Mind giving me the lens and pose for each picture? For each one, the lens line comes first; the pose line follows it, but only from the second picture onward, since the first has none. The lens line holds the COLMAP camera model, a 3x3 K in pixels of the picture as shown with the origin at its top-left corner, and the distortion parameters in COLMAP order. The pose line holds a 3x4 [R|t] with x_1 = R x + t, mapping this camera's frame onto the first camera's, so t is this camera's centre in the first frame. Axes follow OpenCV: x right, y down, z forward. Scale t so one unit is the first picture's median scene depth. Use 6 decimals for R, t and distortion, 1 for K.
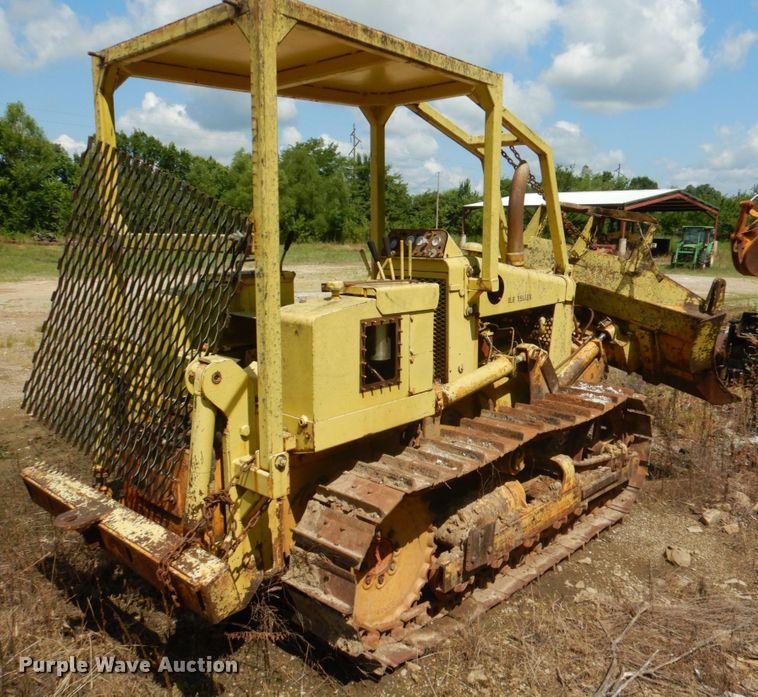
lens RADIAL K [[704.3, 0, 382.3], [0, 704.3, 355.4], [0, 0, 1]] dist [0.032172, -0.017711]
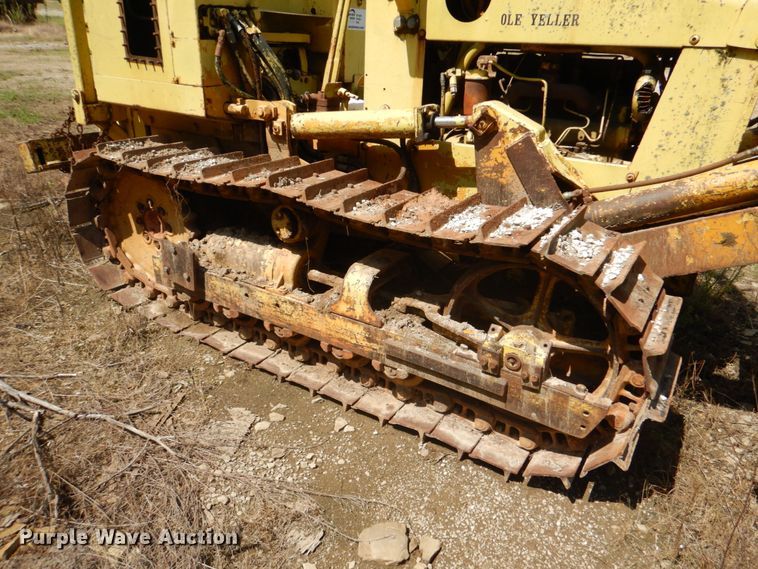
lens RADIAL K [[550.8, 0, 373.5], [0, 550.8, 284.5], [0, 0, 1]] dist [0.012390, 0.004821]
pose [[0.191944, 0.418709, -0.887604, 0.679845], [-0.220640, 0.899679, 0.376691, -0.031017], [0.956282, 0.123538, 0.265071, 0.847071]]
